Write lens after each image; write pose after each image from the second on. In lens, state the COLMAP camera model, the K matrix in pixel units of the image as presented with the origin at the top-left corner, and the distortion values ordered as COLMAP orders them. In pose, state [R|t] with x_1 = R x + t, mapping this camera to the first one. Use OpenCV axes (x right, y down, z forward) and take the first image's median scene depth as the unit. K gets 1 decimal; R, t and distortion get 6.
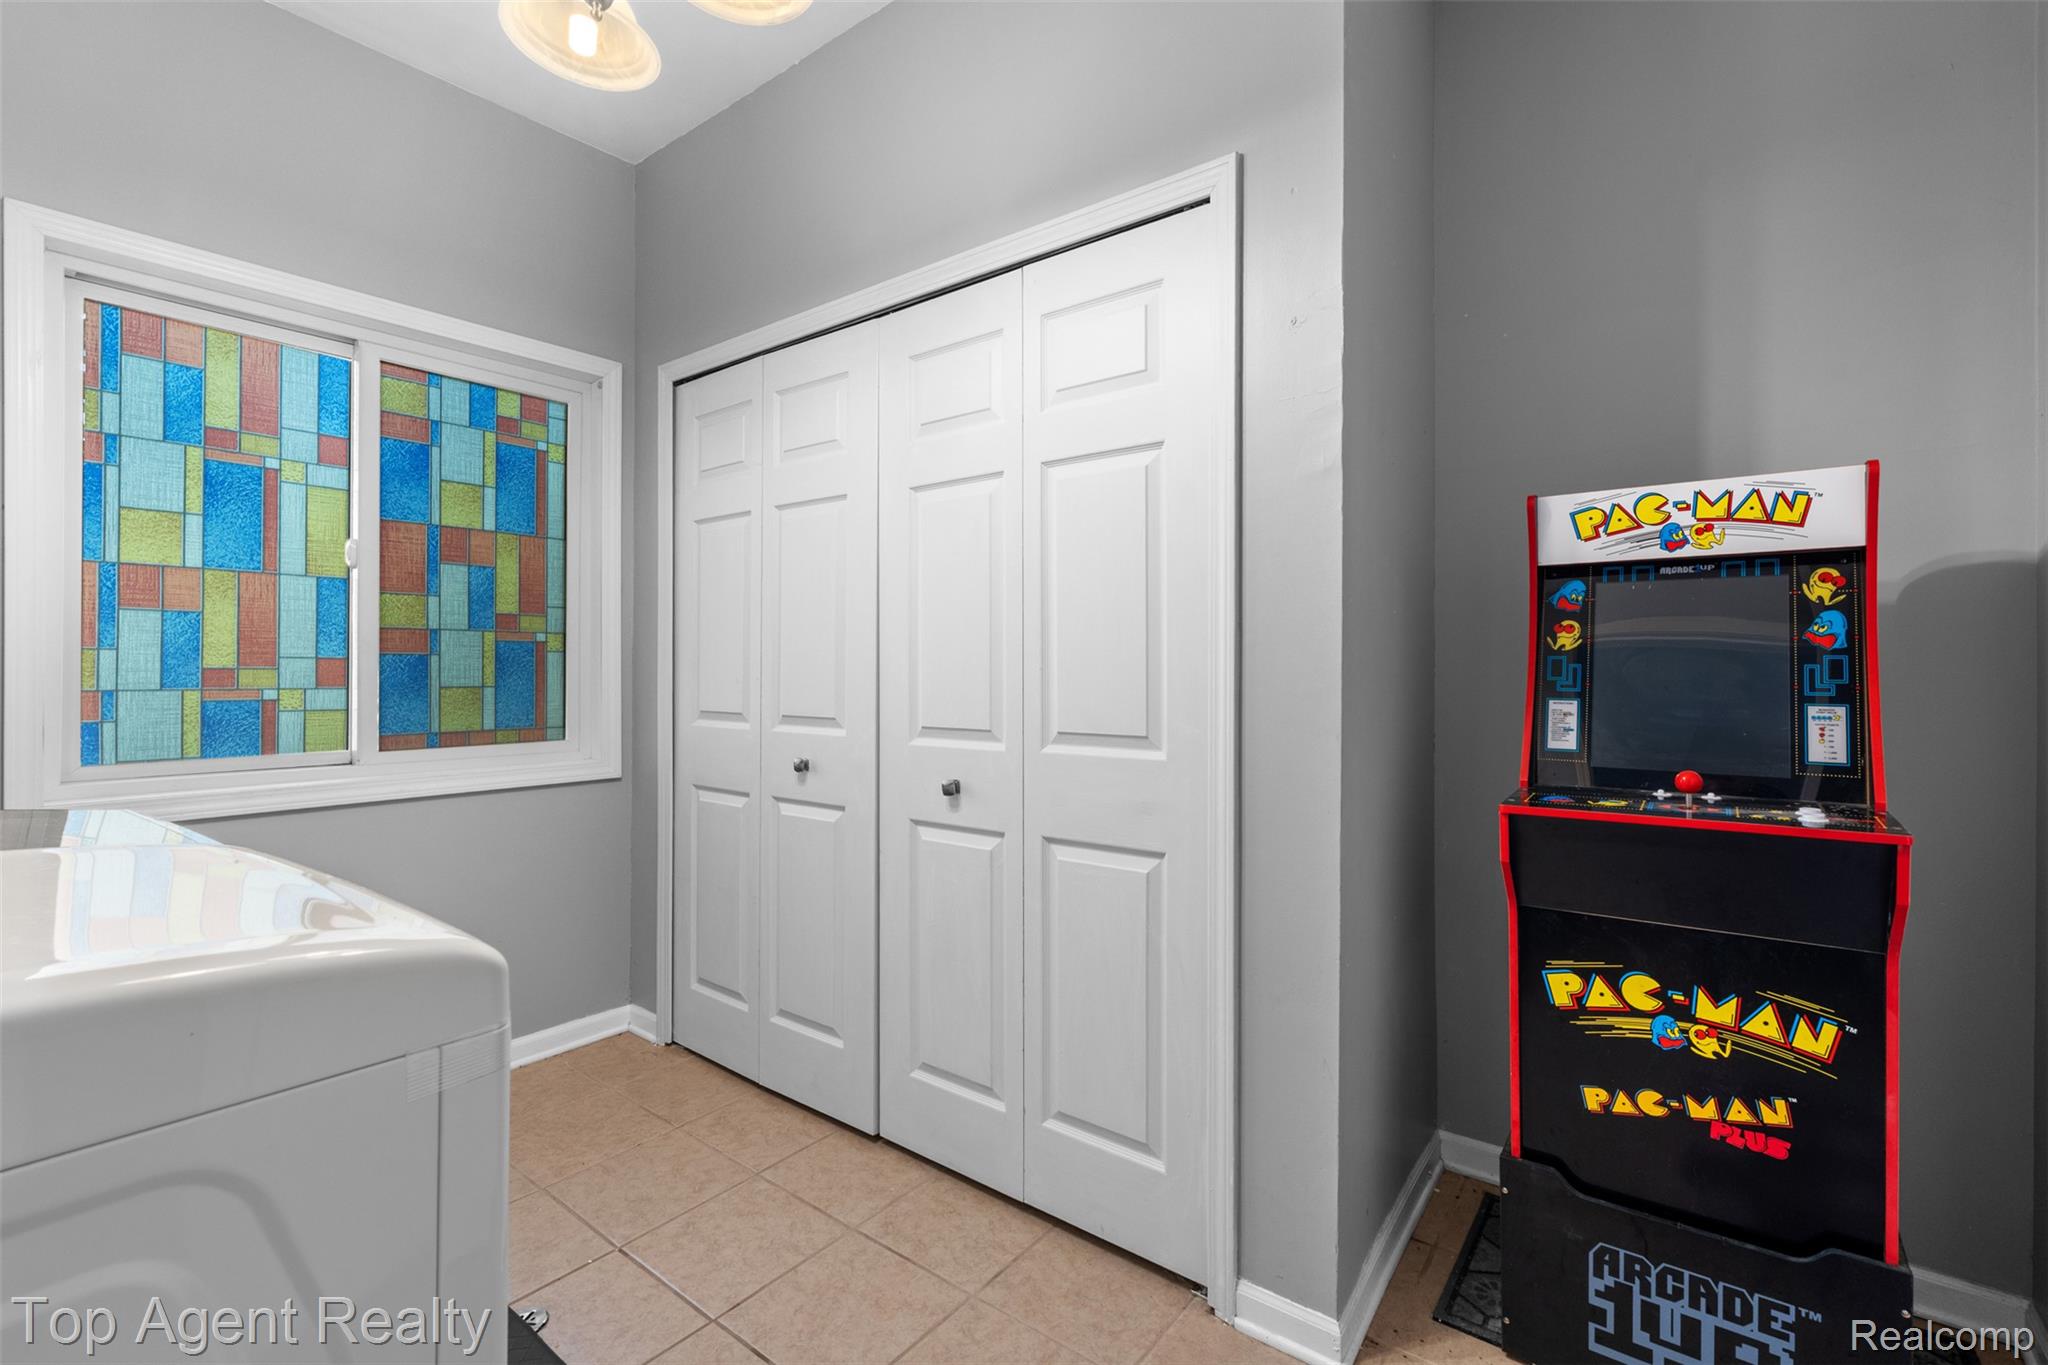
lens RADIAL K [[900.2, 0, 1026.6], [0, 900.2, 671.1], [0, 0, 1]] dist [-0.006904, 0.000990]
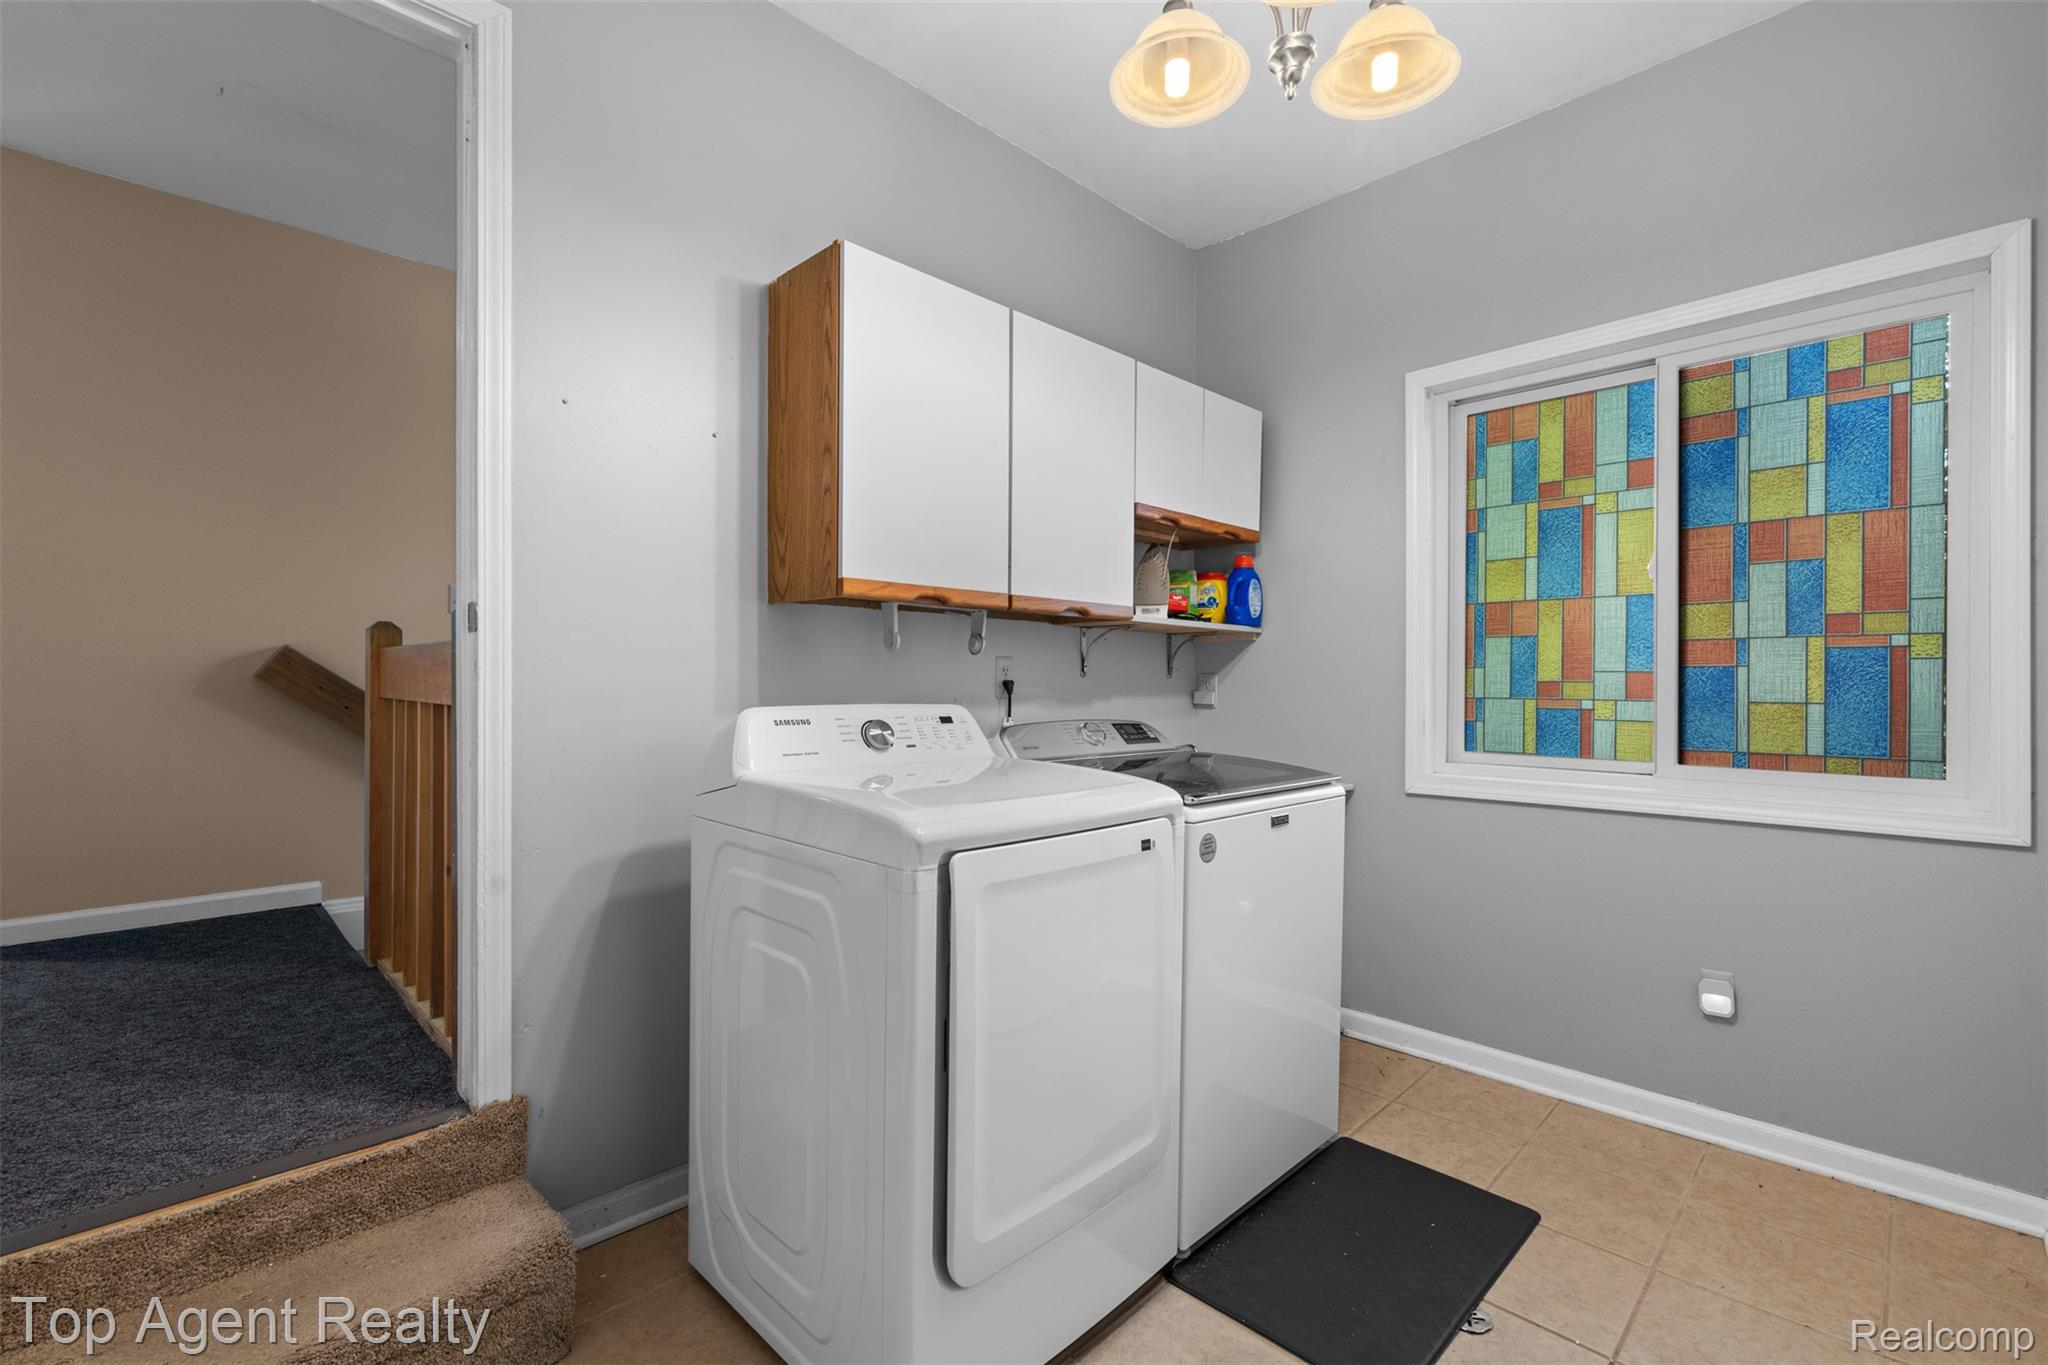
lens RADIAL K [[900.2, 0, 1028.3], [0, 900.2, 683.9], [0, 0, 1]] dist [-0.006904, 0.000990]
pose [[-0.131146, -0.000474, -0.991363, 0.359391], [-0.003453, 0.999994, -0.000021, 0.002225], [0.991357, 0.003420, -0.131147, 0.434650]]
